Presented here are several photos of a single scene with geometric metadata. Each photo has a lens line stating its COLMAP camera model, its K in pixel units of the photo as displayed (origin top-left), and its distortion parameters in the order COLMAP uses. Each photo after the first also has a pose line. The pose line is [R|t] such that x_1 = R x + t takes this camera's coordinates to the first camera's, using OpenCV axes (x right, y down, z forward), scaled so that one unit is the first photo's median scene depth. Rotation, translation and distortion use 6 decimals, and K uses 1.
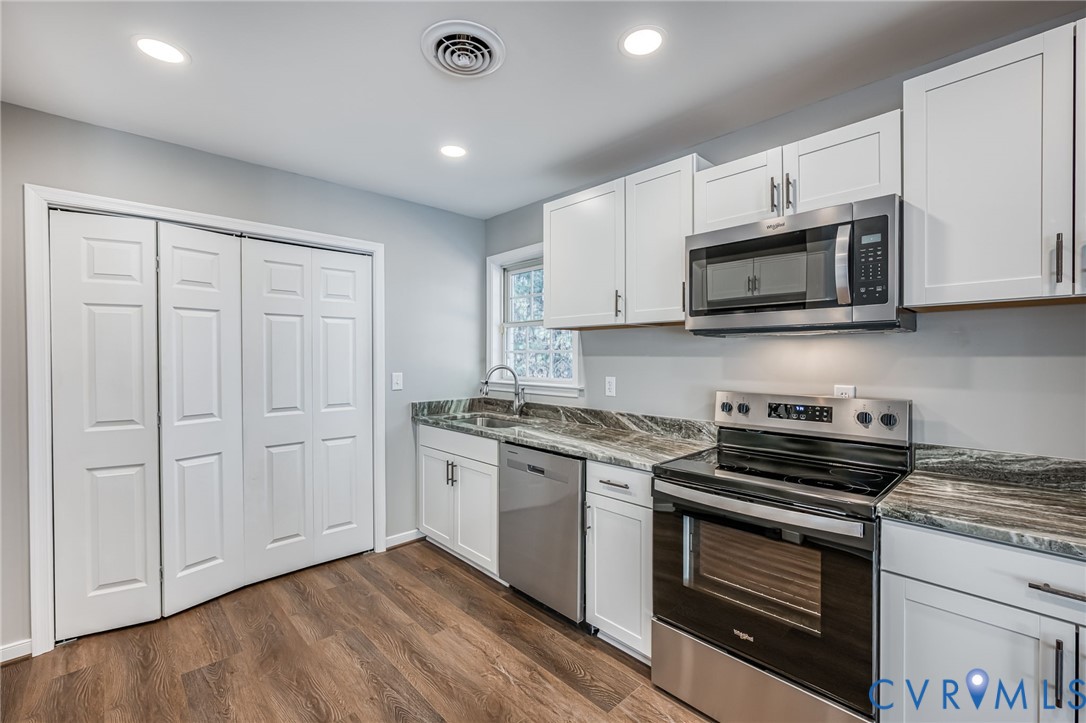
lens RADIAL K [[473.9, 0, 524.4], [0, 473.9, 357.0], [0, 0, 1]] dist [0.001849, 0.000404]
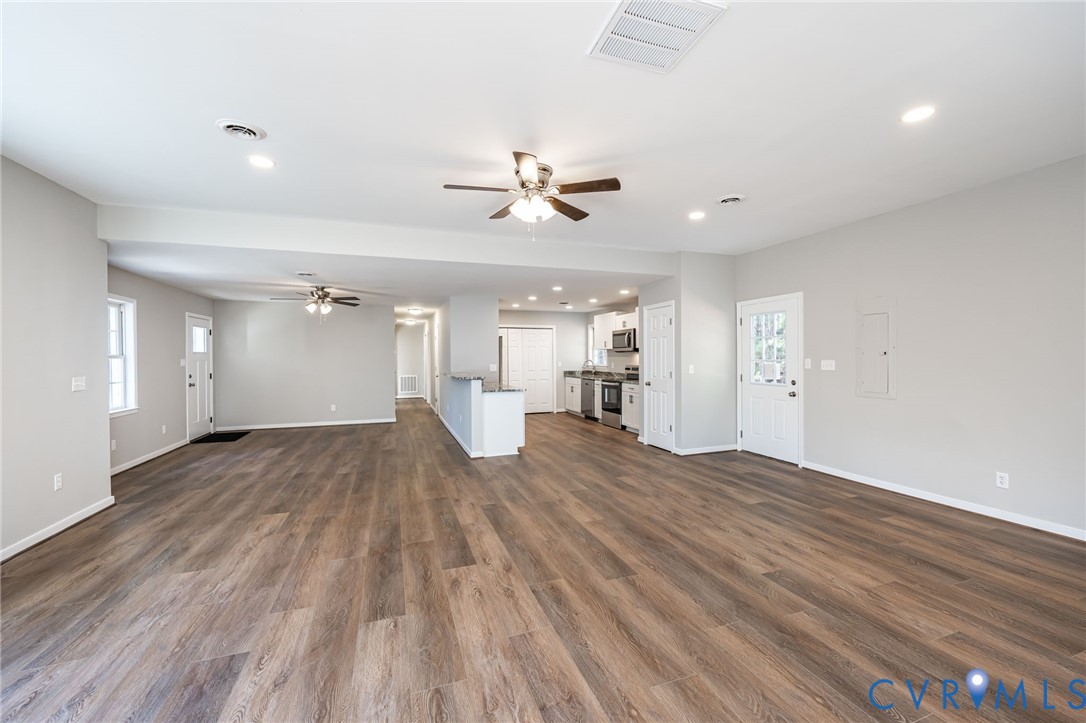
lens RADIAL K [[437.0, 0, 547.8], [0, 437.0, 360.5], [0, 0, 1]] dist [-0.000404, -0.000153]
pose [[0.922946, -0.001865, -0.384924, 1.324535], [0.004134, 0.999979, 0.005068, 0.008570], [0.384906, -0.006269, 0.922934, -2.982754]]
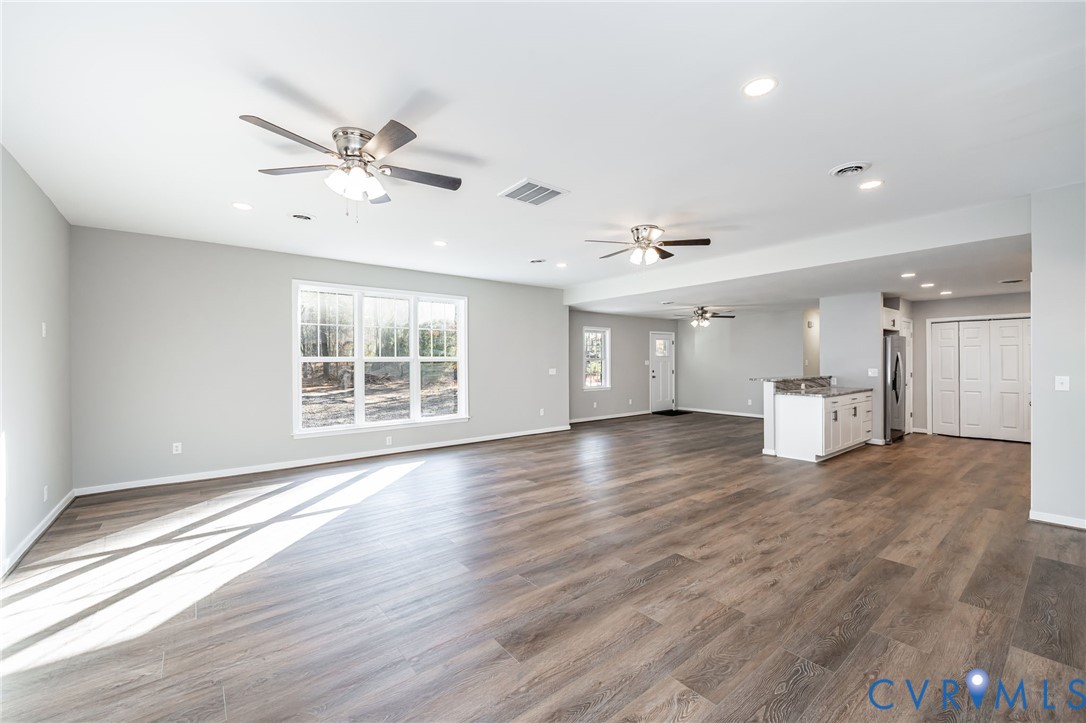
lens RADIAL K [[437.0, 0, 547.8], [0, 437.0, 360.5], [0, 0, 1]] dist [-0.000404, -0.000153]
pose [[-0.057303, 0.001576, -0.998356, 2.794566], [-0.000221, 0.999999, 0.001591, -0.003803], [0.998357, 0.000311, -0.057303, -1.977785]]
